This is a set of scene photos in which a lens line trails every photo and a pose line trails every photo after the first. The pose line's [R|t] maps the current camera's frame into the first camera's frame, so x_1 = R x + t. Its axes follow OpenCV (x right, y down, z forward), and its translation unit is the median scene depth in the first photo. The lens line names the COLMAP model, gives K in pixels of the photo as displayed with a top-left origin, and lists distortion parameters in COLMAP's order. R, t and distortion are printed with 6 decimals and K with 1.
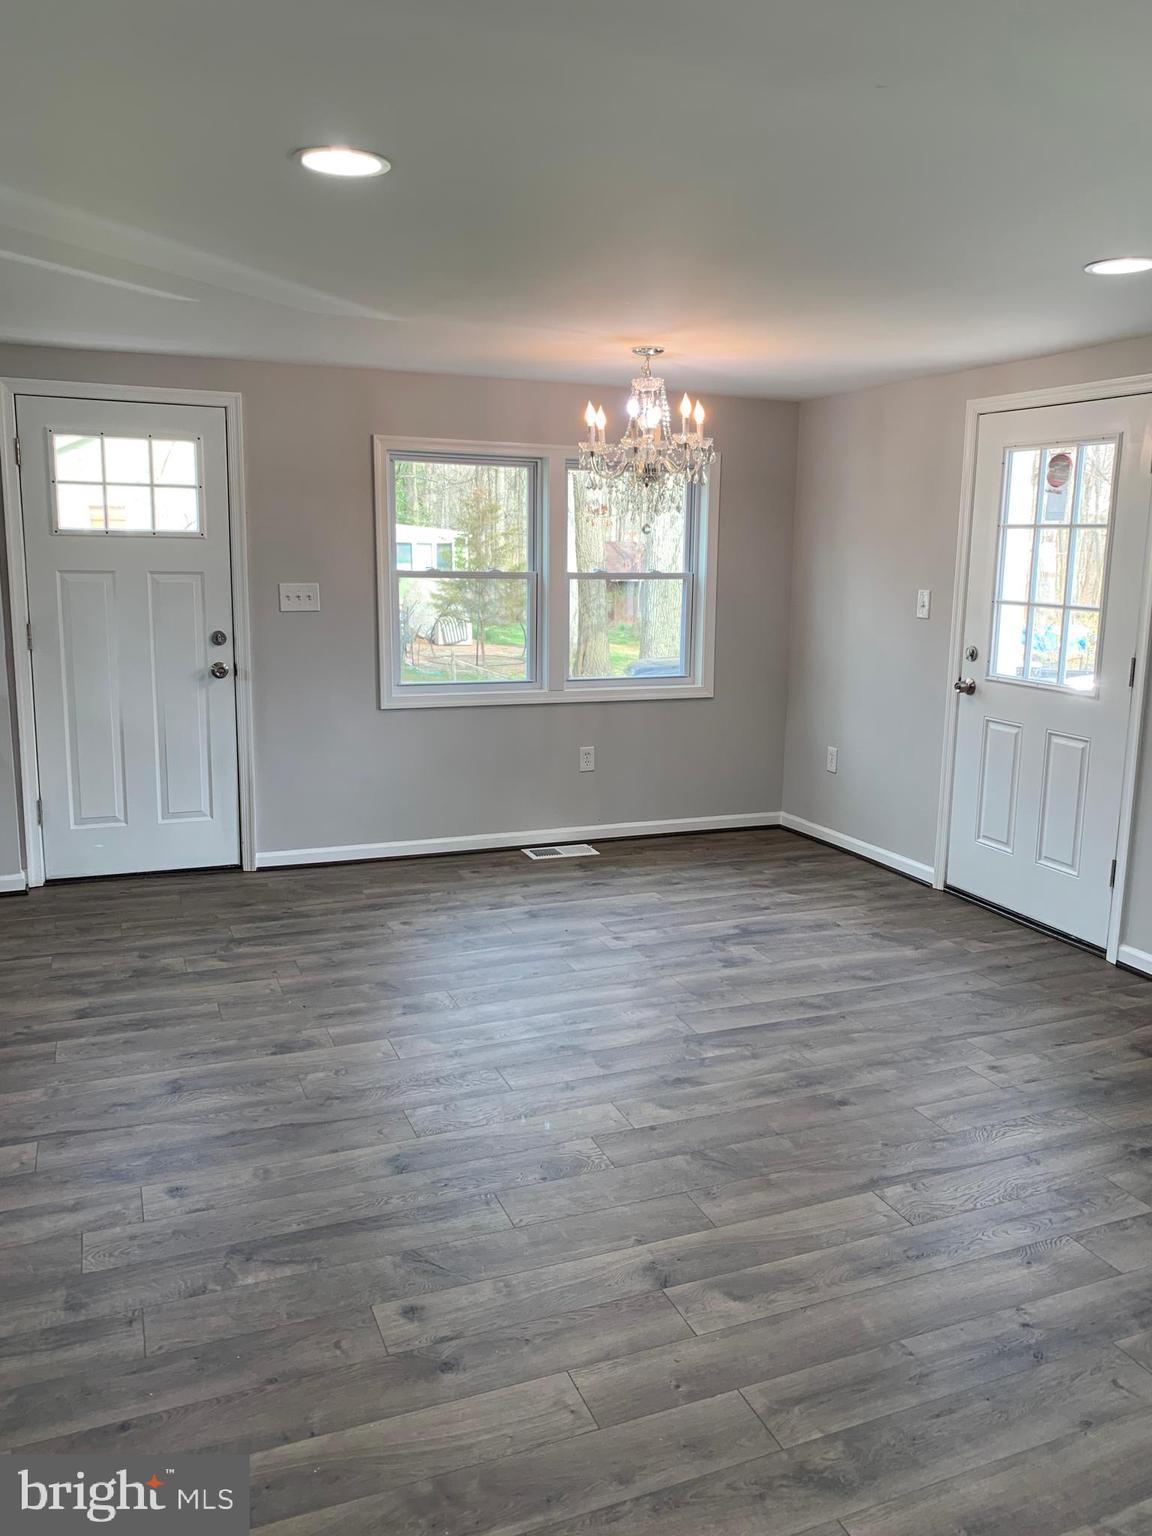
lens RADIAL K [[1171.4, 0, 578.6], [0, 1171.4, 753.9], [0, 0, 1]] dist [0.107592, -0.247450]
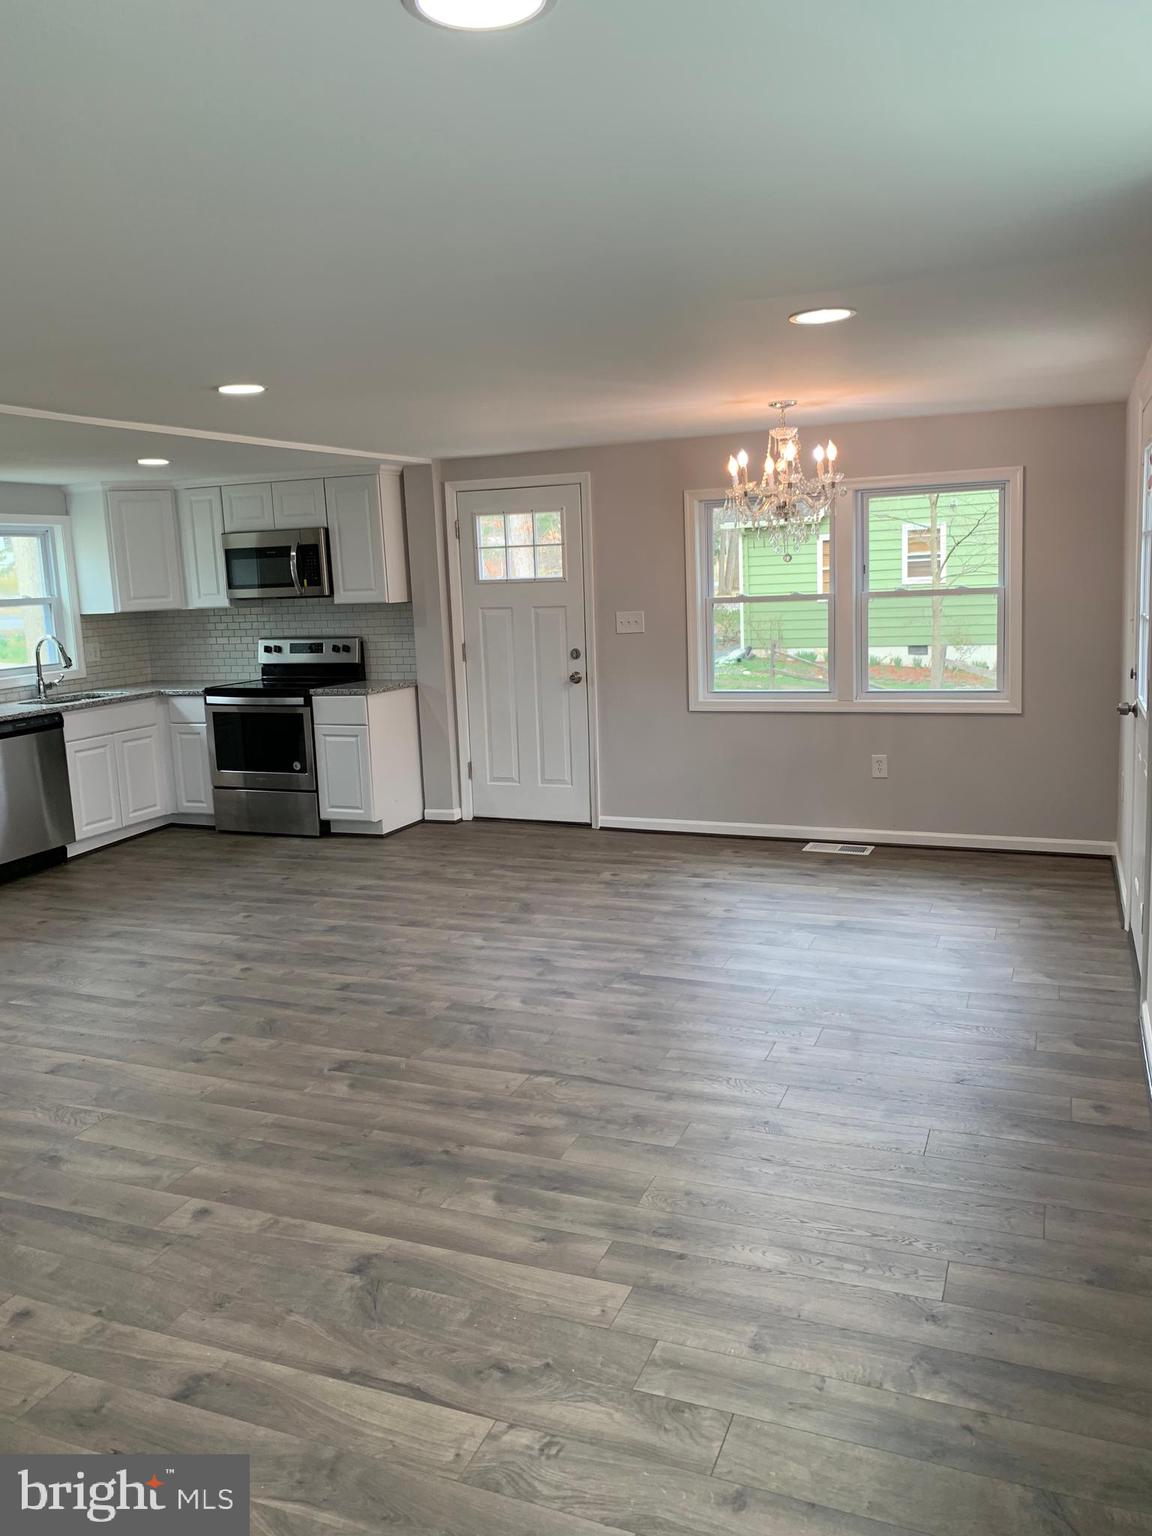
lens RADIAL K [[1171.4, 0, 578.6], [0, 1171.4, 753.9], [0, 0, 1]] dist [0.107592, -0.247450]
pose [[0.702150, 0.063282, -0.709211, 0.688164], [-0.072534, 0.997218, 0.017169, -0.006617], [0.708325, 0.039386, 0.704787, 0.059988]]
